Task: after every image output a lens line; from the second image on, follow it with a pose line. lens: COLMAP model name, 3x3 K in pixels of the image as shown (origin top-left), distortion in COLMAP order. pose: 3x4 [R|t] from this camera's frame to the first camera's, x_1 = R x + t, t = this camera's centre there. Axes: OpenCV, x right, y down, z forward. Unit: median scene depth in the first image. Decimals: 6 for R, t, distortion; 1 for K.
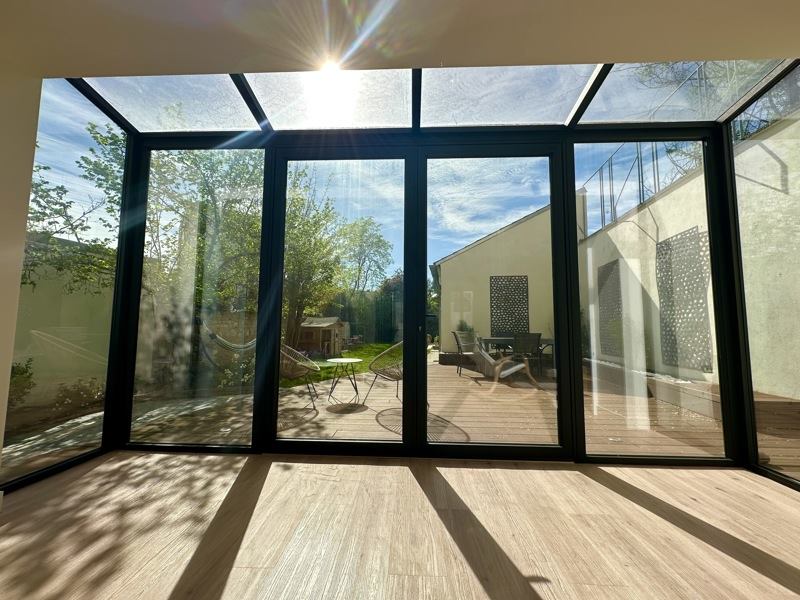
lens RADIAL K [[320.3, 0, 400.5], [0, 320.3, 302.0], [0, 0, 1]] dist [0.000526, 0.000007]
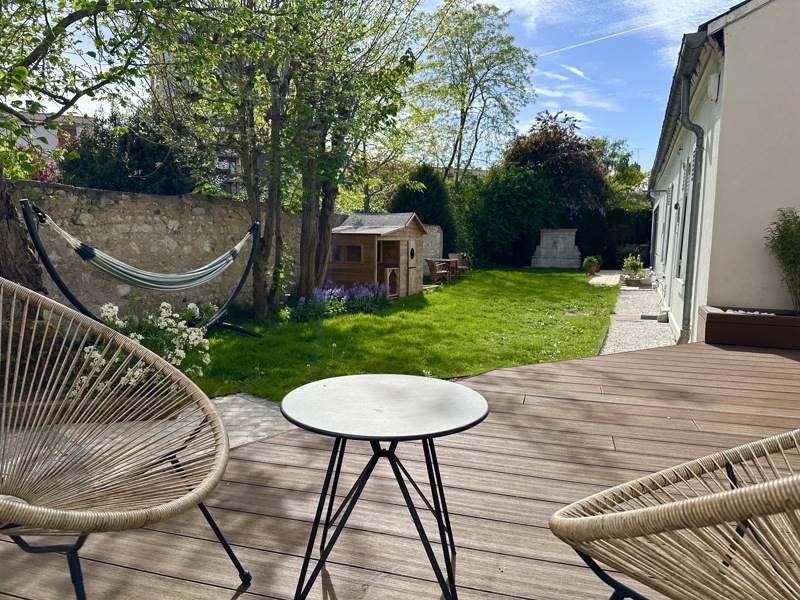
lens RADIAL K [[557.9, 0, 400.1], [0, 557.9, 301.3], [0, 0, 1]] dist [0.006525, 0.000527]
pose [[0.972633, 0.032451, -0.230071, -0.030722], [0.011385, 0.982354, 0.186687, 0.022456], [0.232069, -0.184197, 0.955100, 0.227605]]
